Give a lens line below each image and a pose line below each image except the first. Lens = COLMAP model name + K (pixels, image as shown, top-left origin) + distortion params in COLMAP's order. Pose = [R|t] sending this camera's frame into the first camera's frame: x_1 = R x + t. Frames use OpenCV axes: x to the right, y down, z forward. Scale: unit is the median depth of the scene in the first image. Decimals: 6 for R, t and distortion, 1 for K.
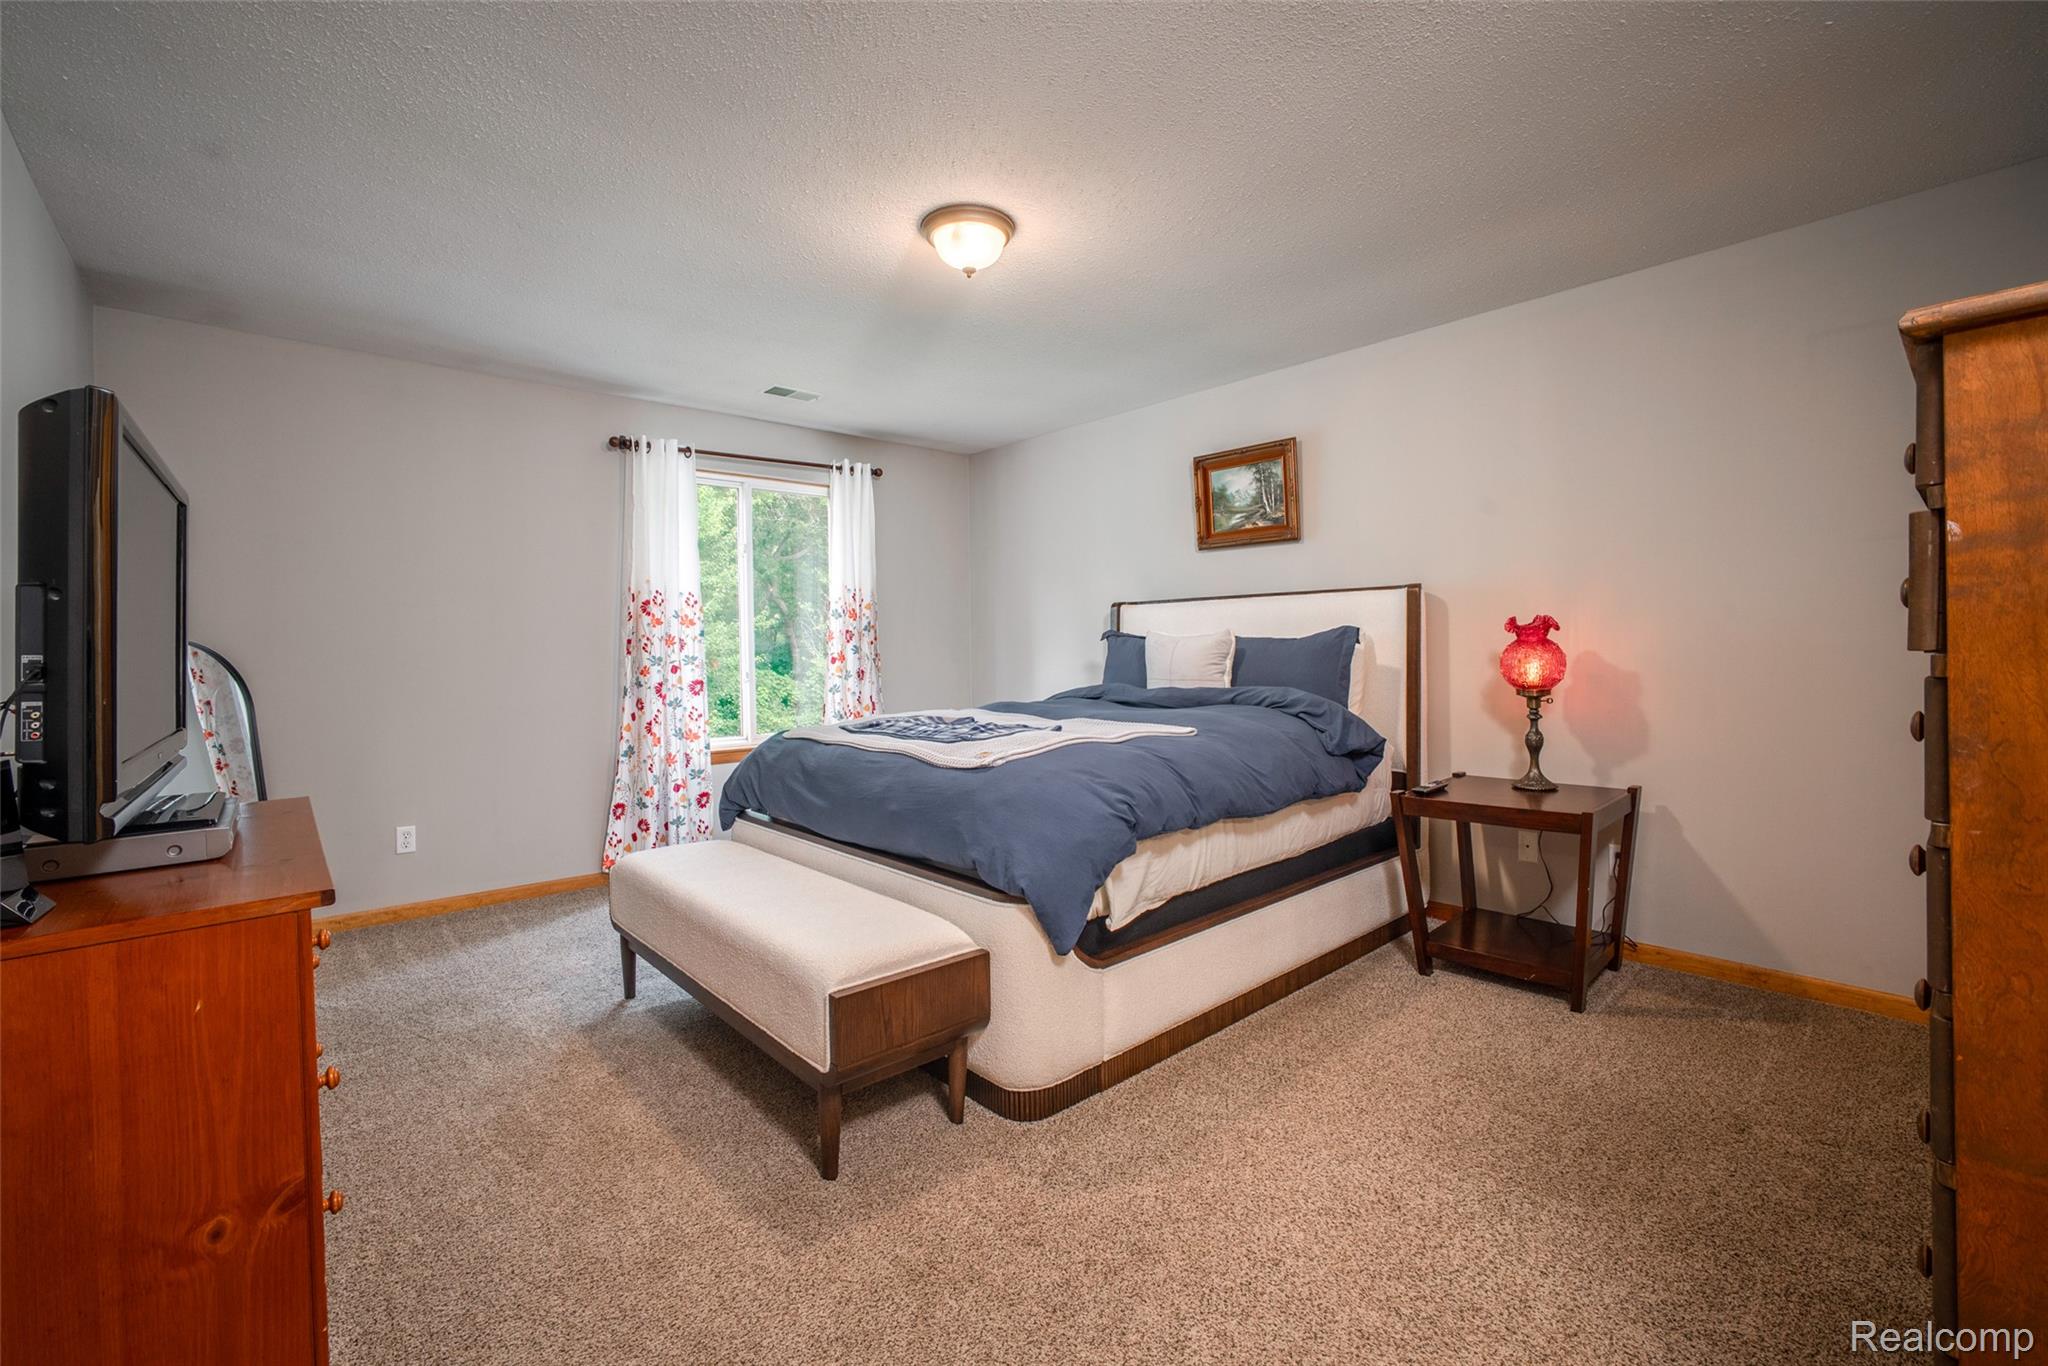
lens RADIAL K [[853.6, 0, 1021.7], [0, 853.6, 646.5], [0, 0, 1]] dist [-0.040709, 0.000070]
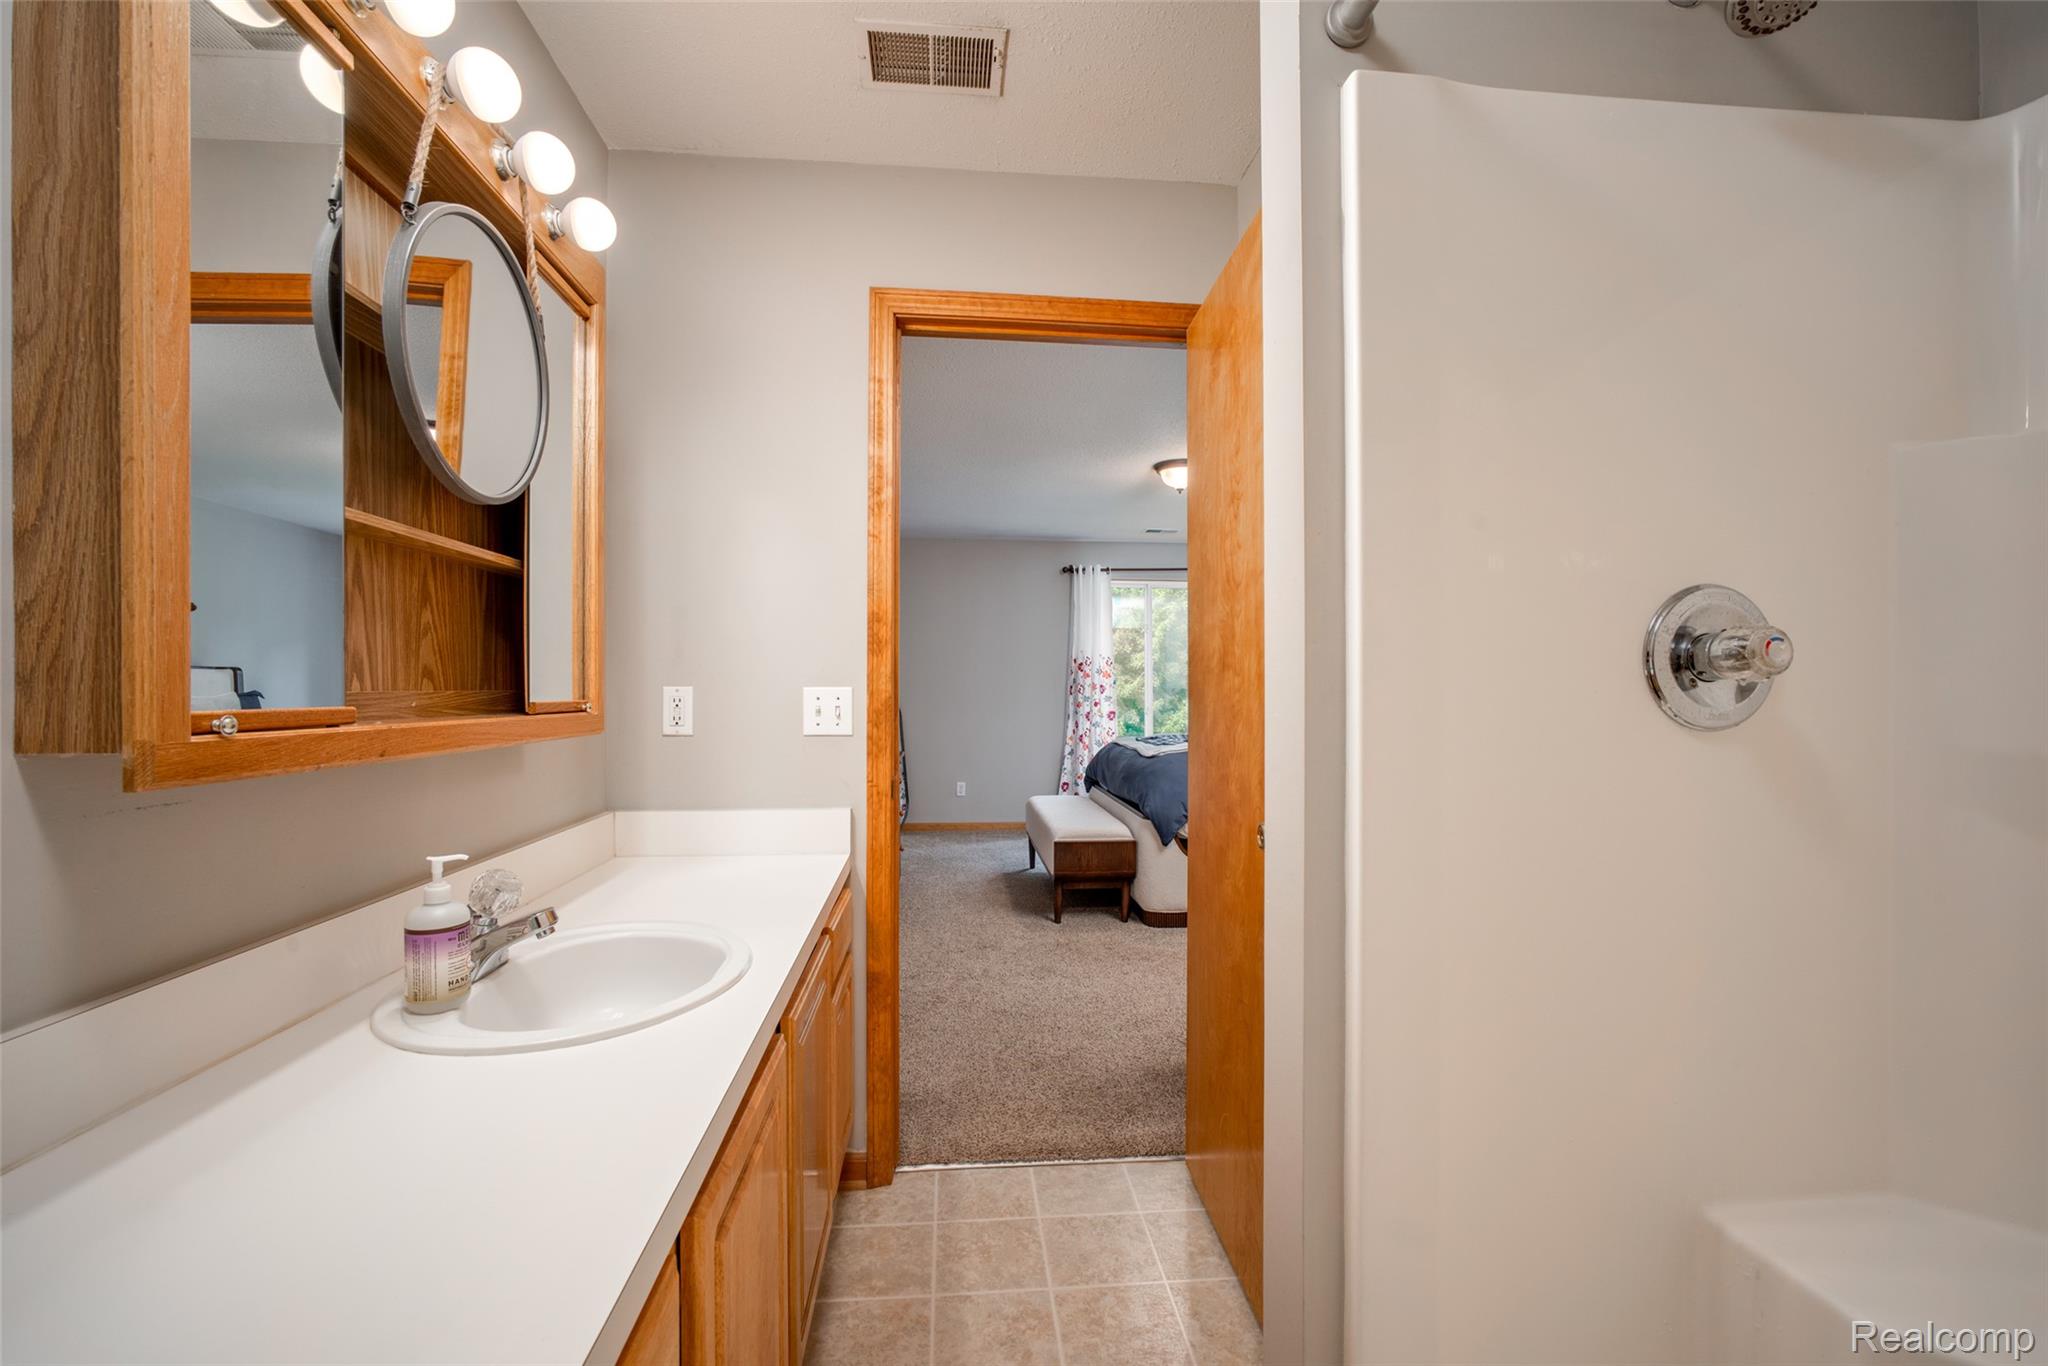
lens RADIAL K [[861.2, 0, 1030.2], [0, 861.2, 686.4], [0, 0, 1]] dist [-0.025432, 0.010409]
pose [[0.797789, 0.015140, -0.602747, 0.508460], [-0.014120, 0.999880, 0.006427, -0.016879], [0.602772, 0.003384, 0.797907, -0.425346]]
